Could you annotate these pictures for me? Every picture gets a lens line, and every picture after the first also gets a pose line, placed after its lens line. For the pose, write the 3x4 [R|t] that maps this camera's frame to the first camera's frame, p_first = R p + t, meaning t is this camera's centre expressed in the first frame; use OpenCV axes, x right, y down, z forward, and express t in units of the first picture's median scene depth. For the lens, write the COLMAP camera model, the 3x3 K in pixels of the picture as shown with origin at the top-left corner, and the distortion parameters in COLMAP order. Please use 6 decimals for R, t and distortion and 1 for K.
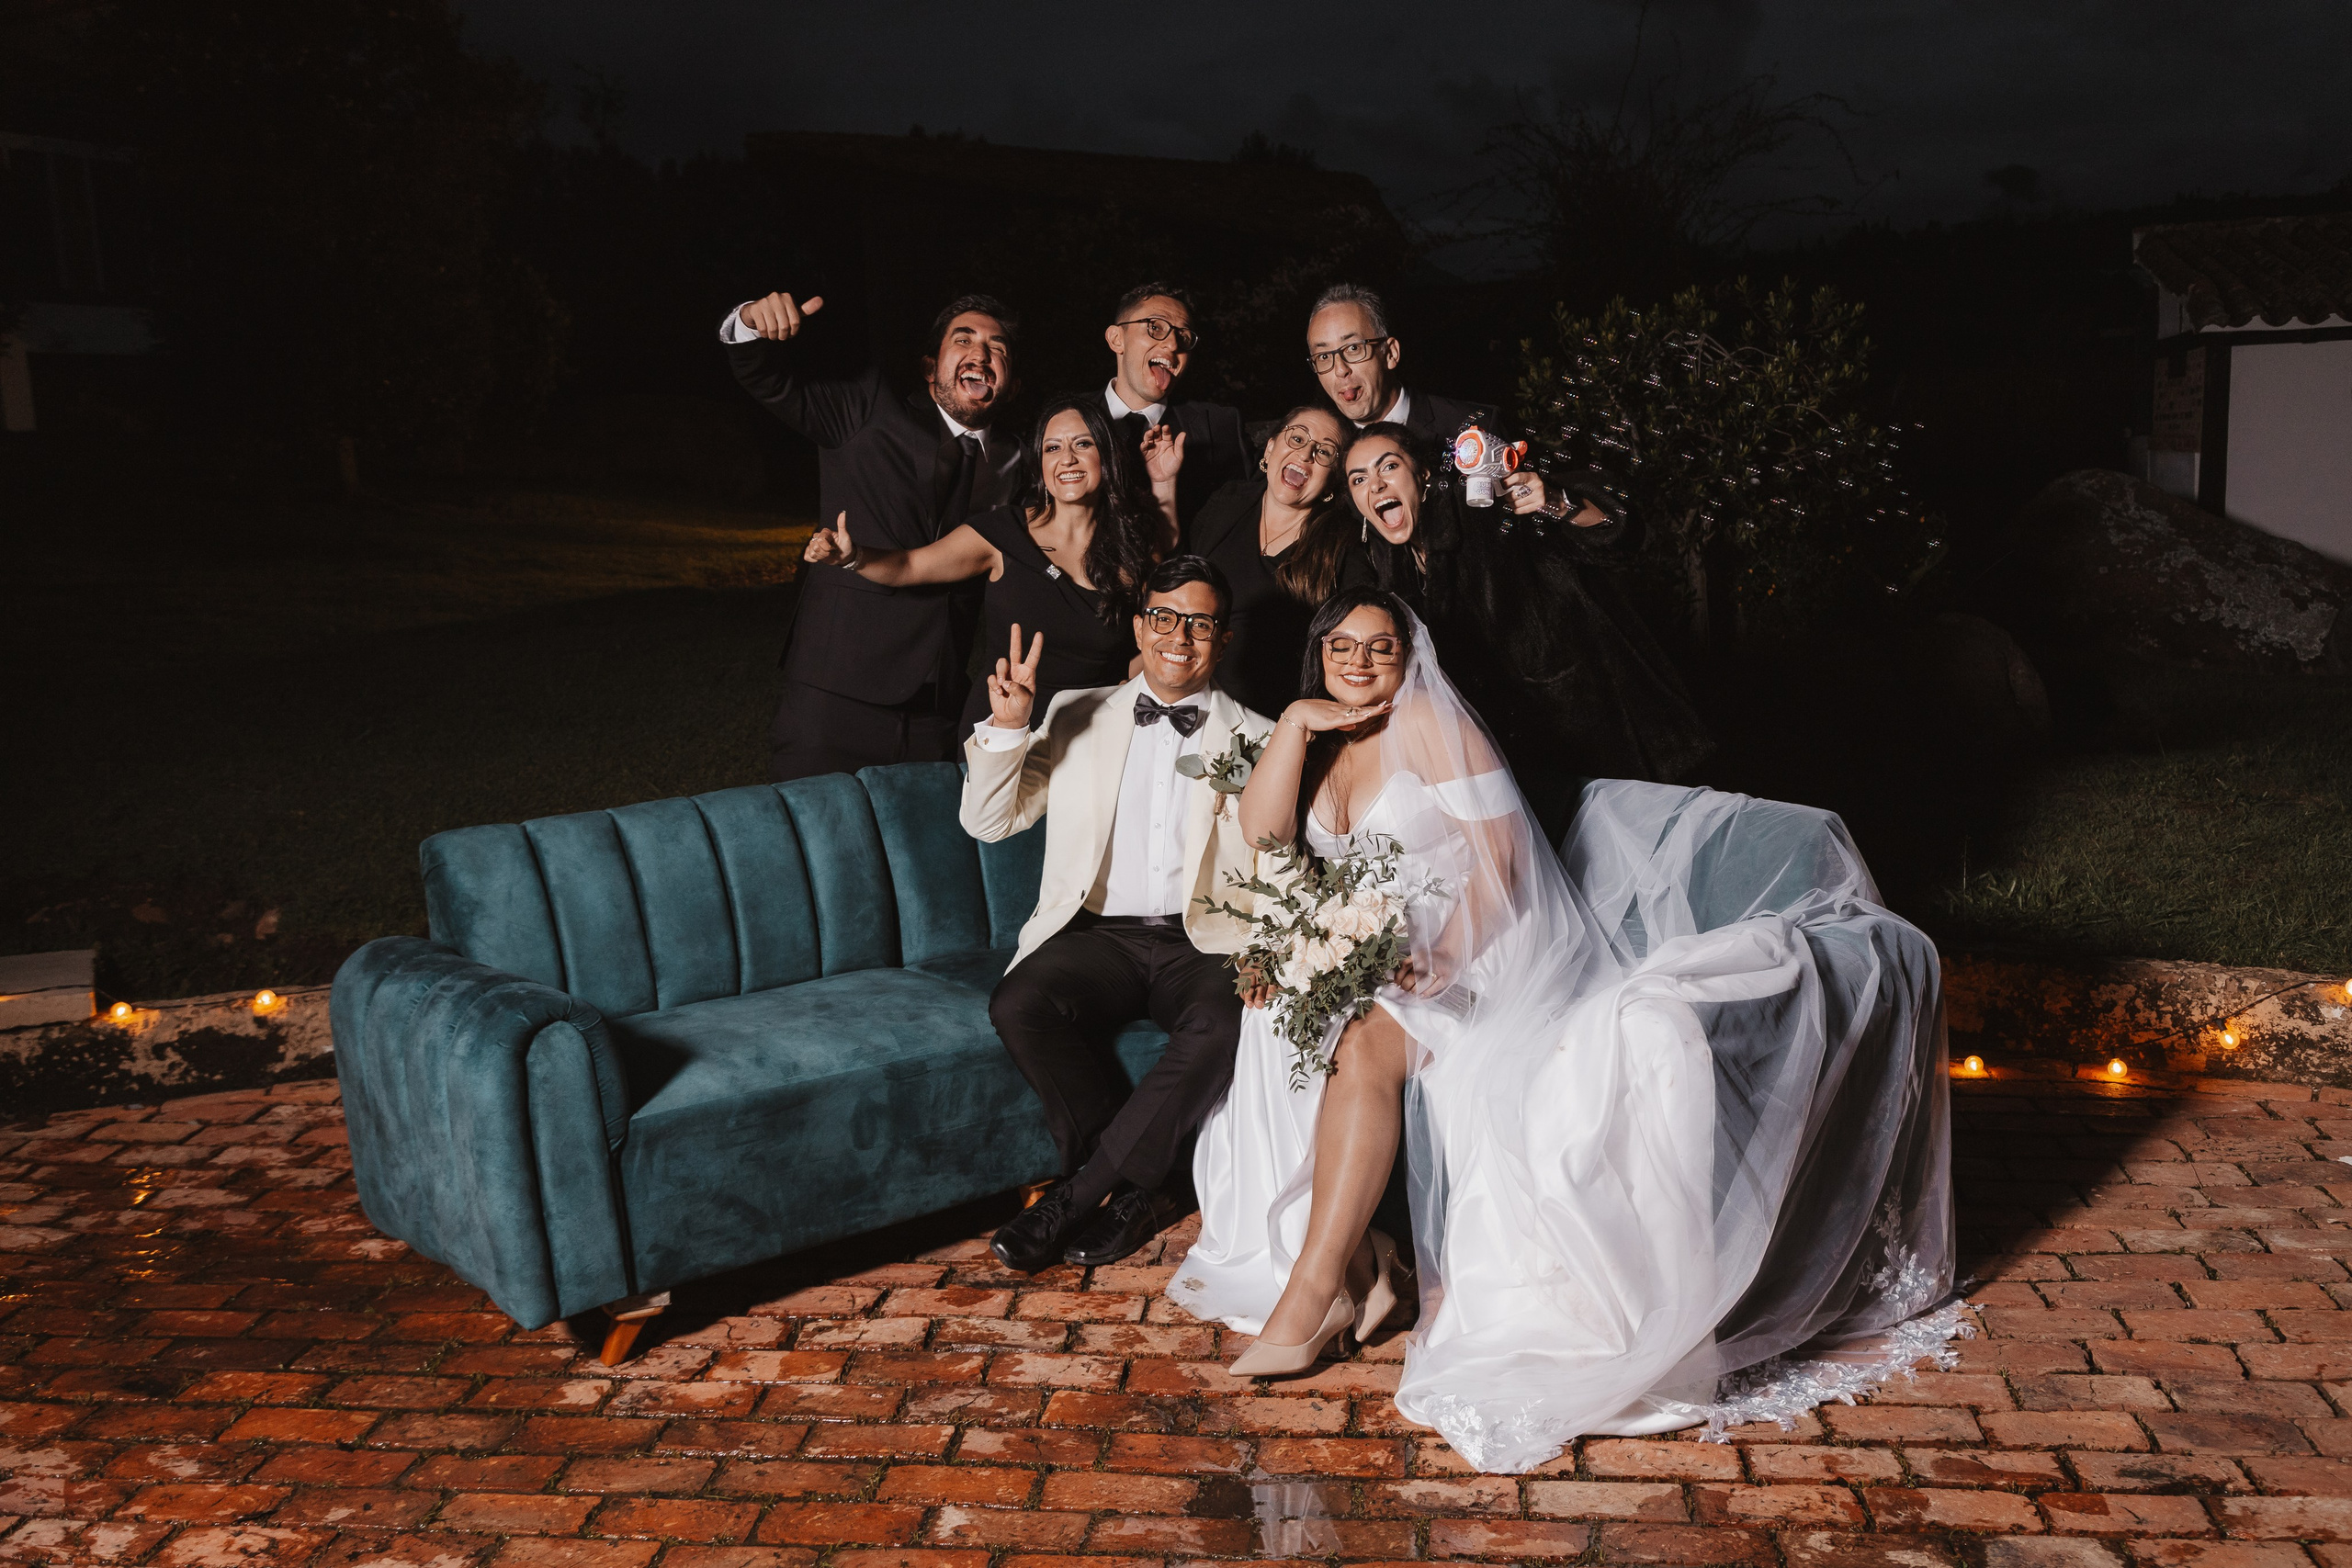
lens RADIAL K [[2120.9, 0, 1187.7], [0, 2120.9, 778.1], [0, 0, 1]] dist [-0.009989, 0.008845]
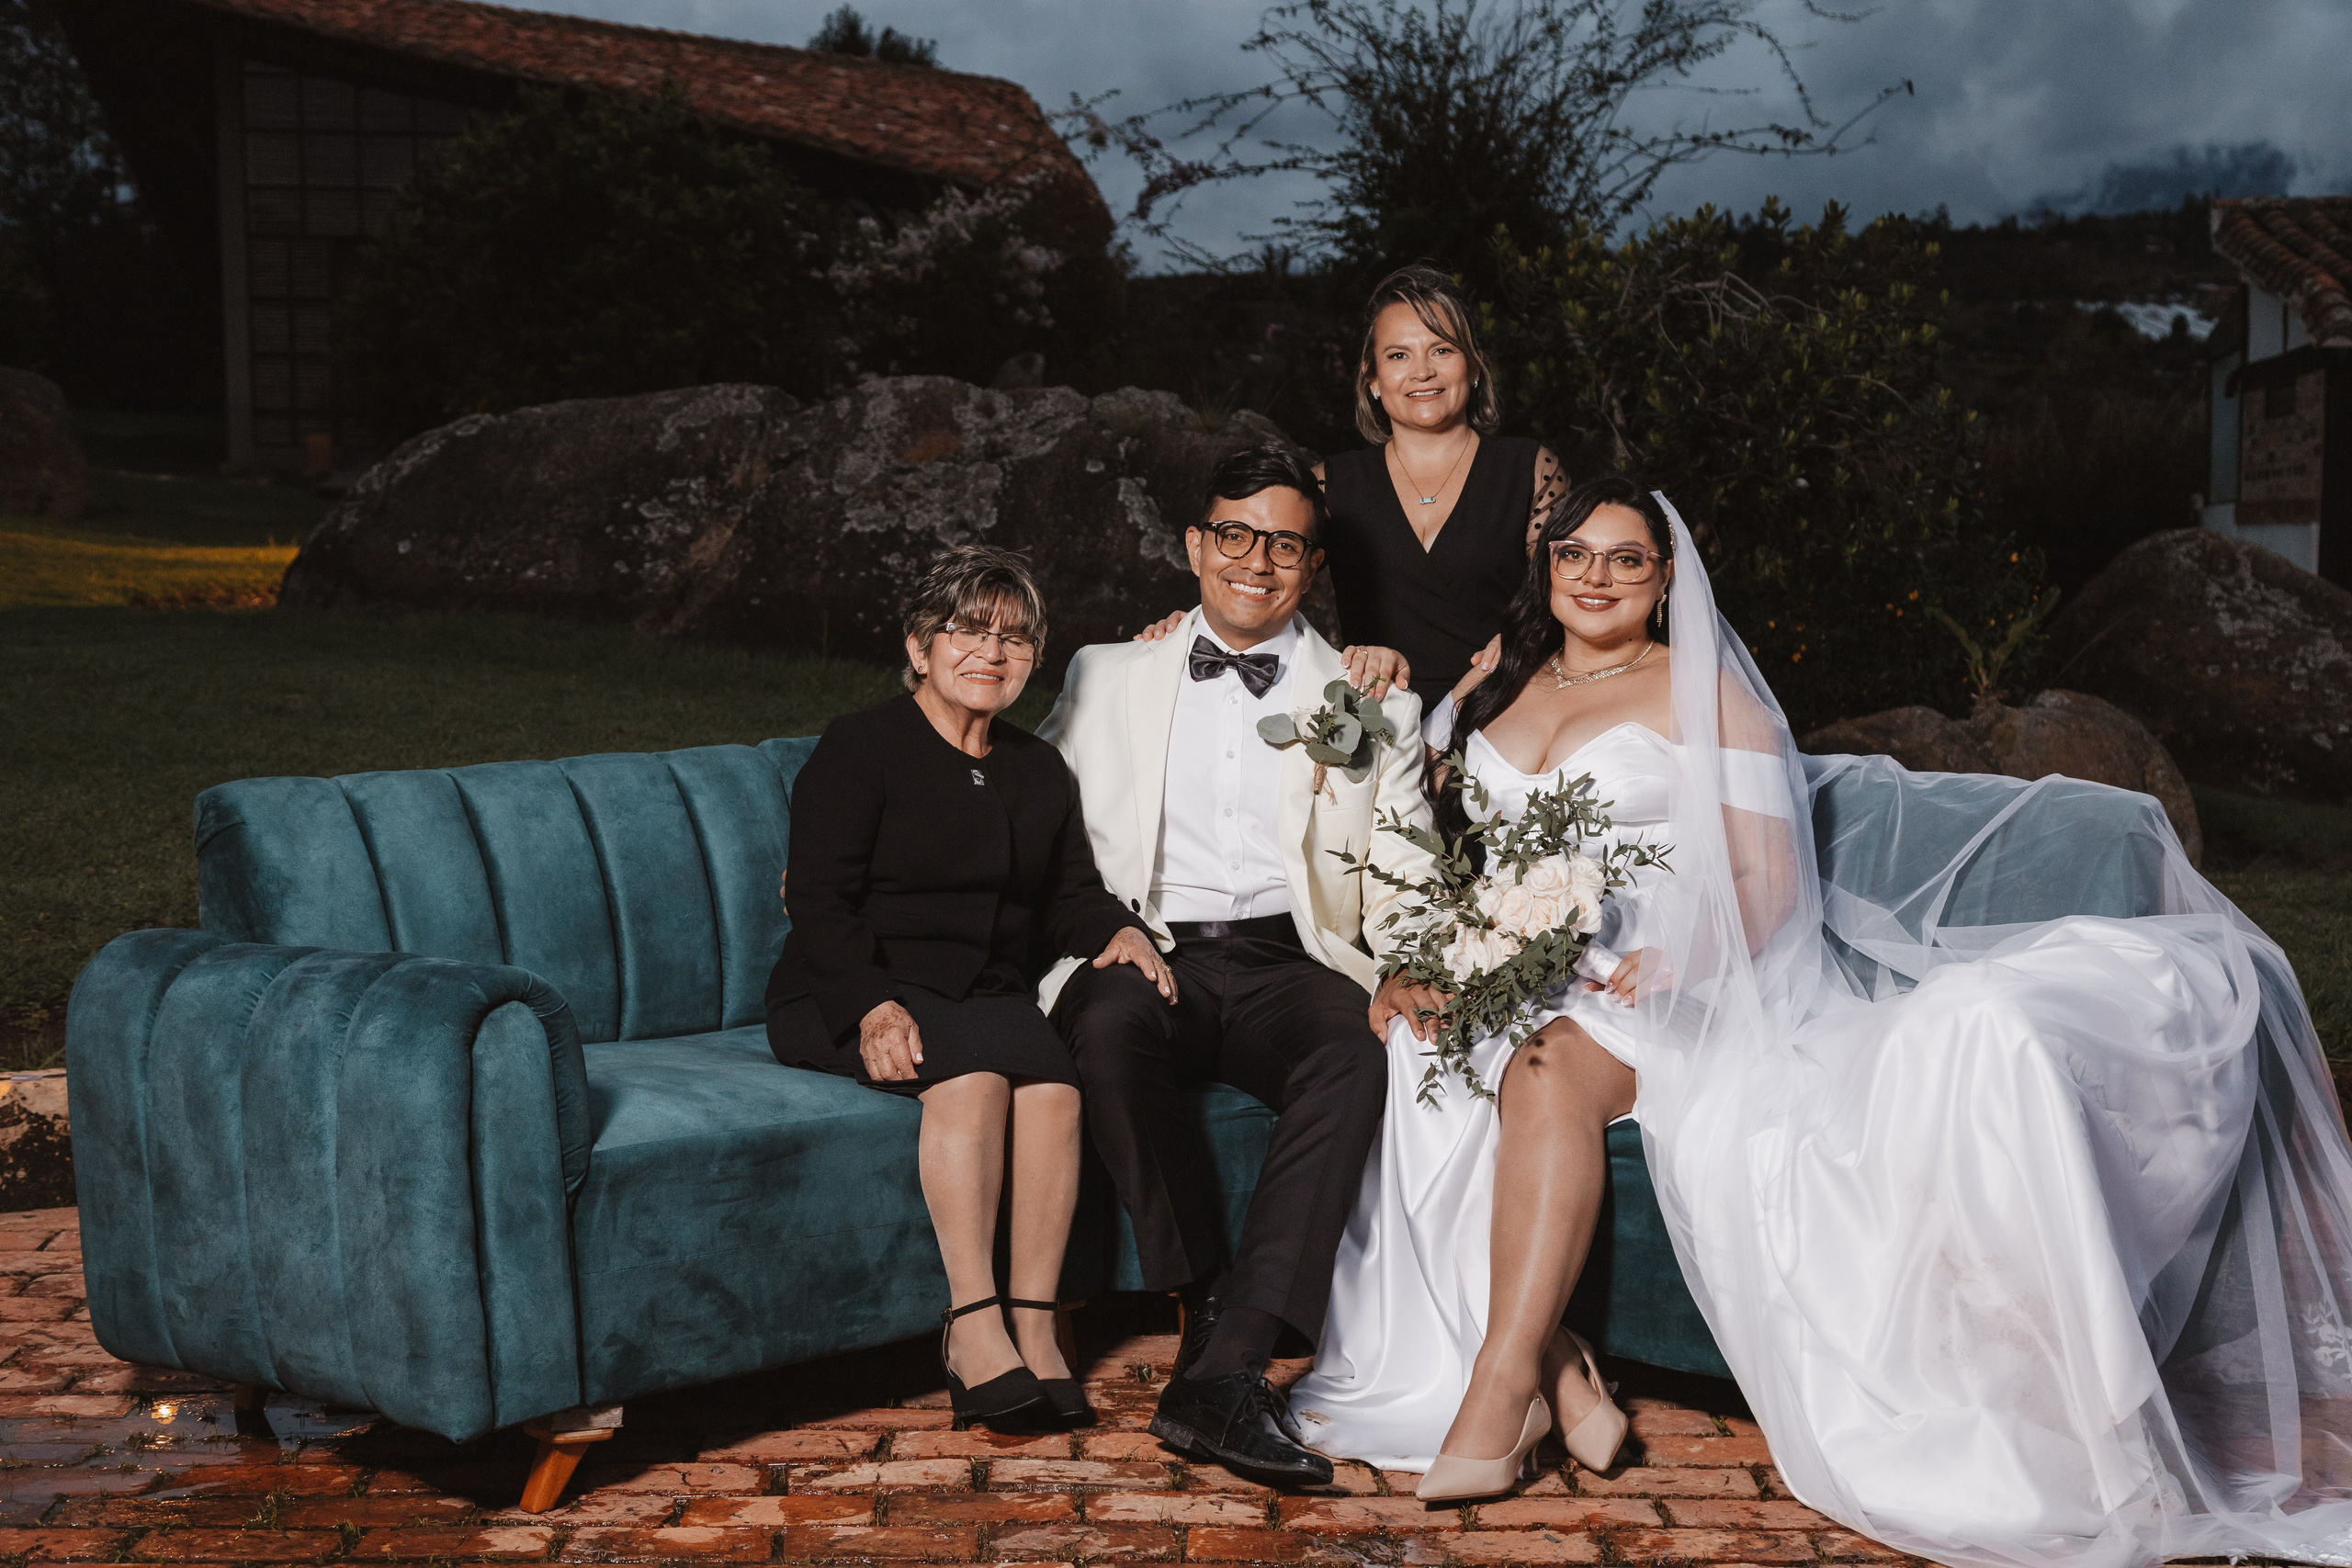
lens RADIAL K [[3413.5, 0, 1184.3], [0, 3413.5, 777.9], [0, 0, 1]] dist [0.036686, -0.007659]
pose [[0.988938, 0.027715, 0.145717, -0.221751], [-0.016157, 0.996671, -0.079911, 0.116602], [-0.147447, 0.076672, 0.986094, -0.158472]]
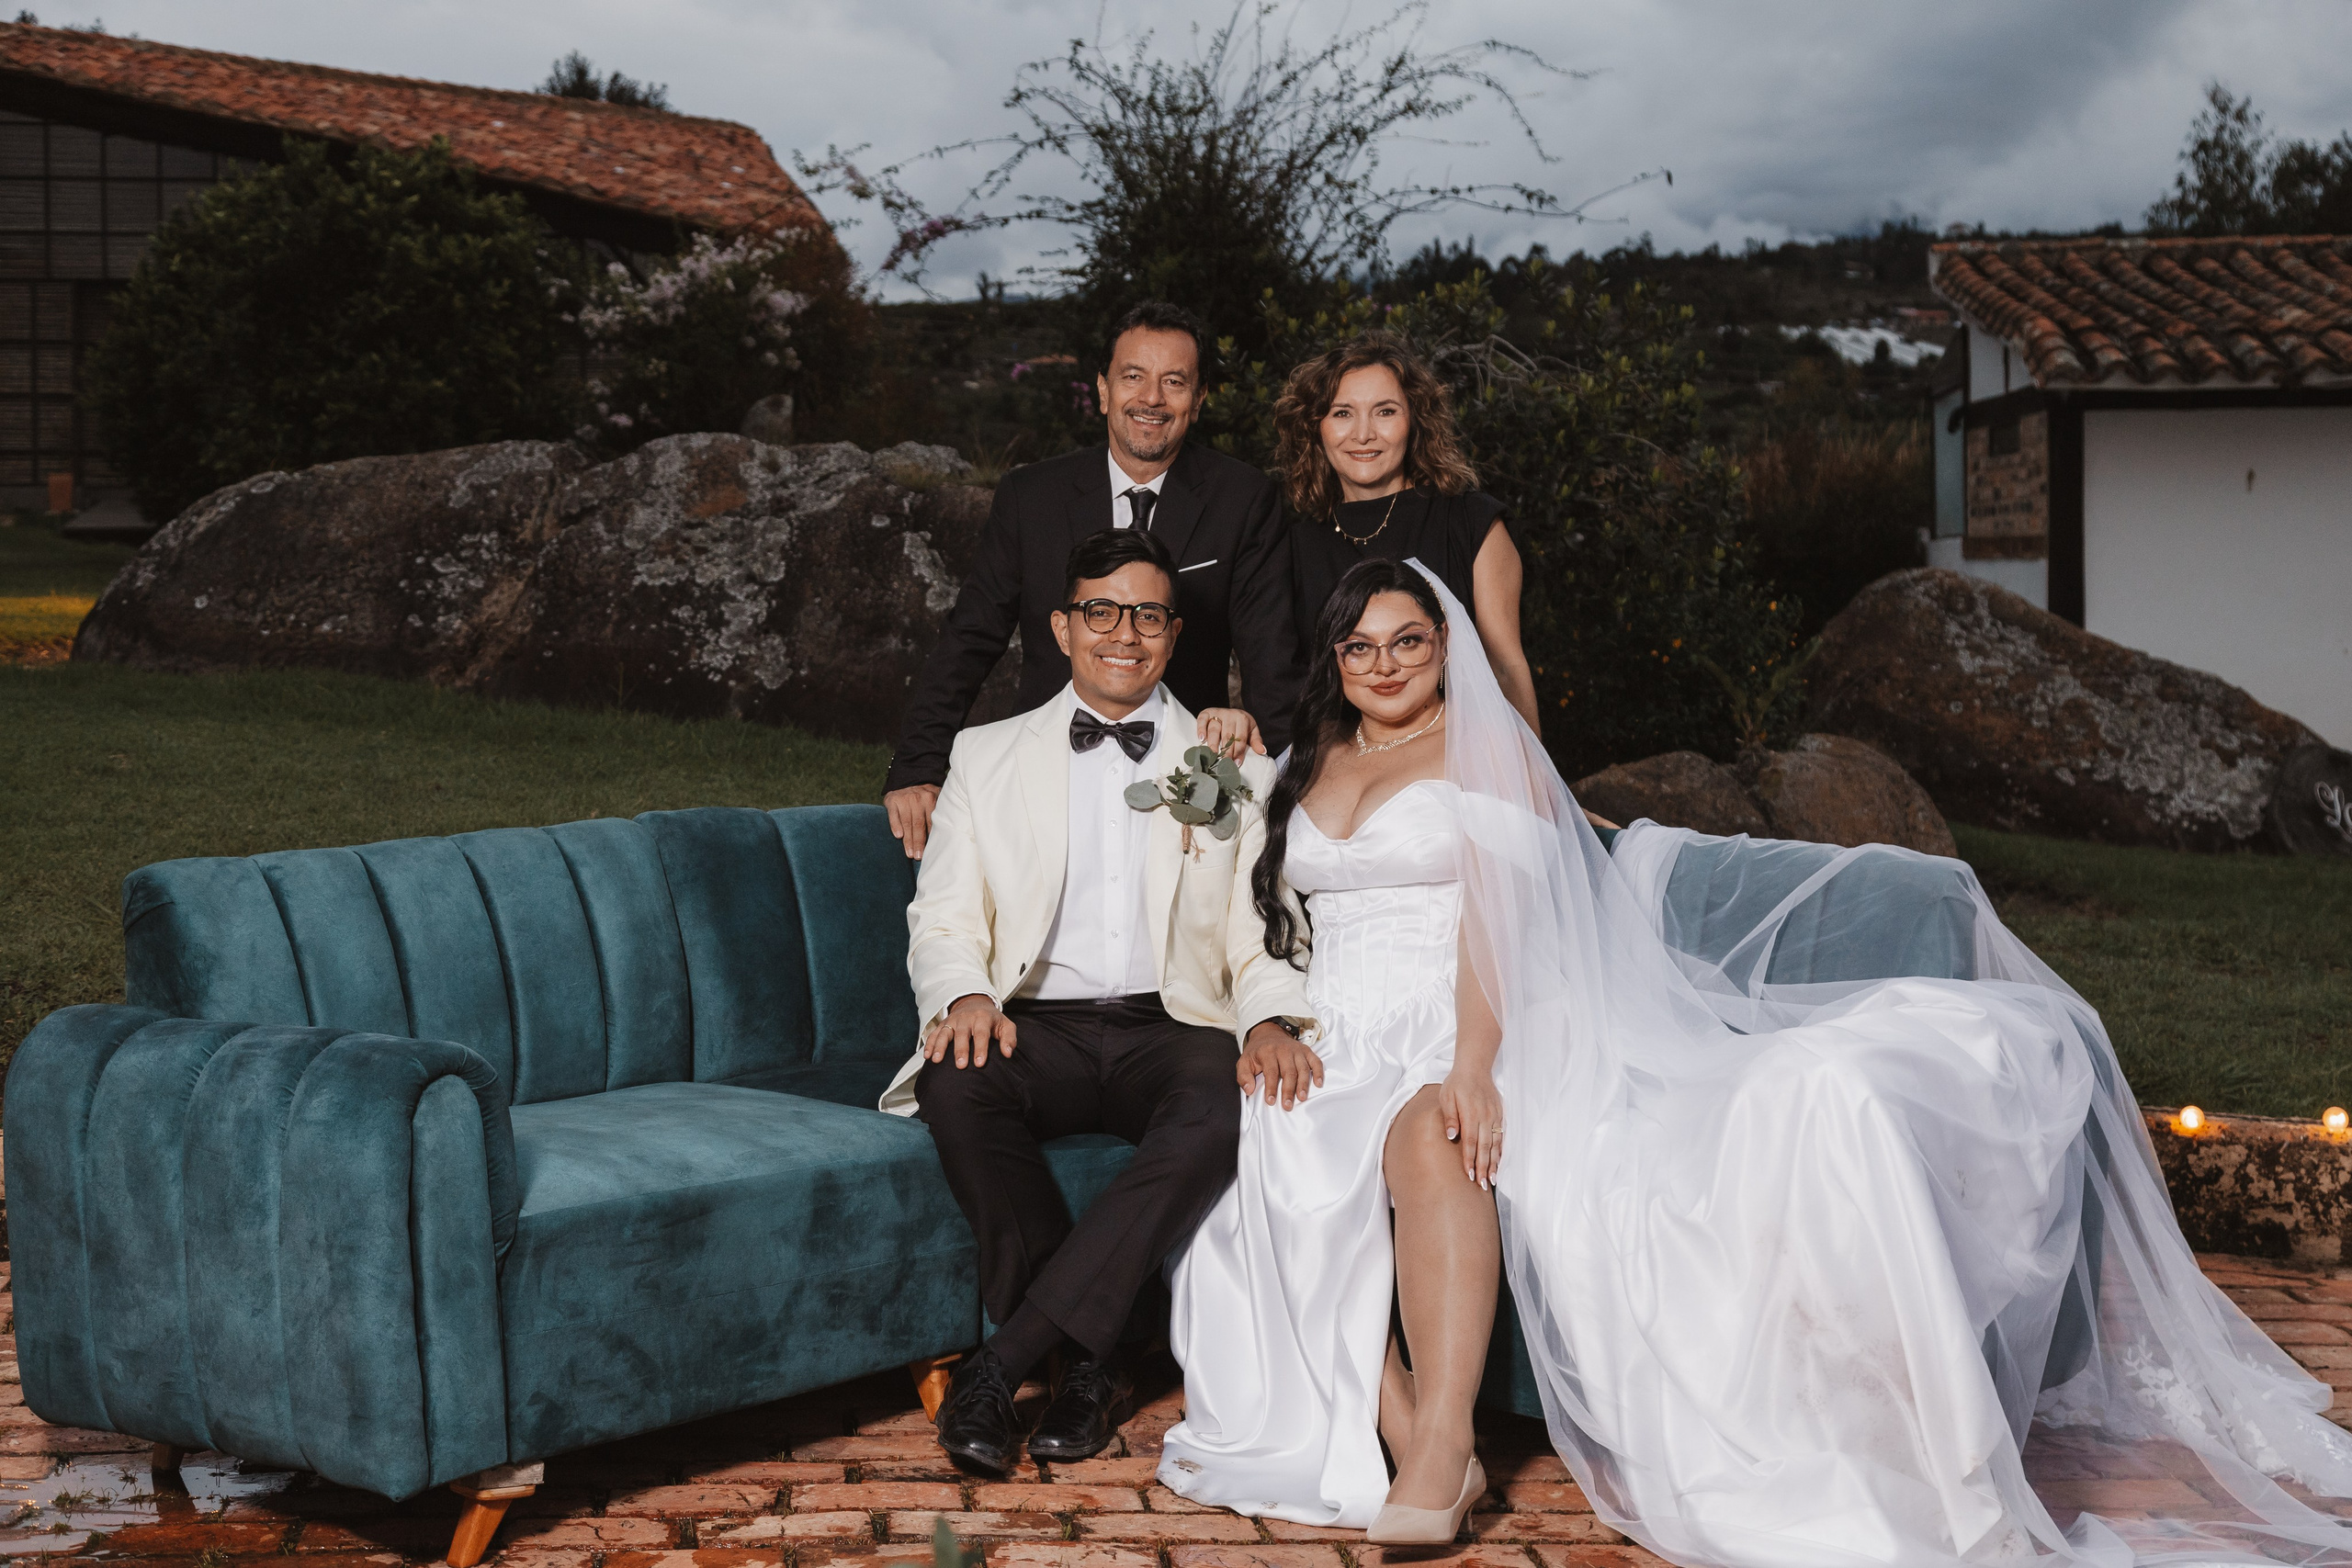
lens RADIAL K [[3406.2, 0, 966.7], [0, 3406.2, 514.4], [0, 0, 1]] dist [0.034724, -0.017811]
pose [[0.986461, 0.034533, 0.160316, -0.288902], [-0.007783, 0.986335, -0.164570, 0.106000], [-0.163809, 0.161094, 0.973250, -0.226636]]
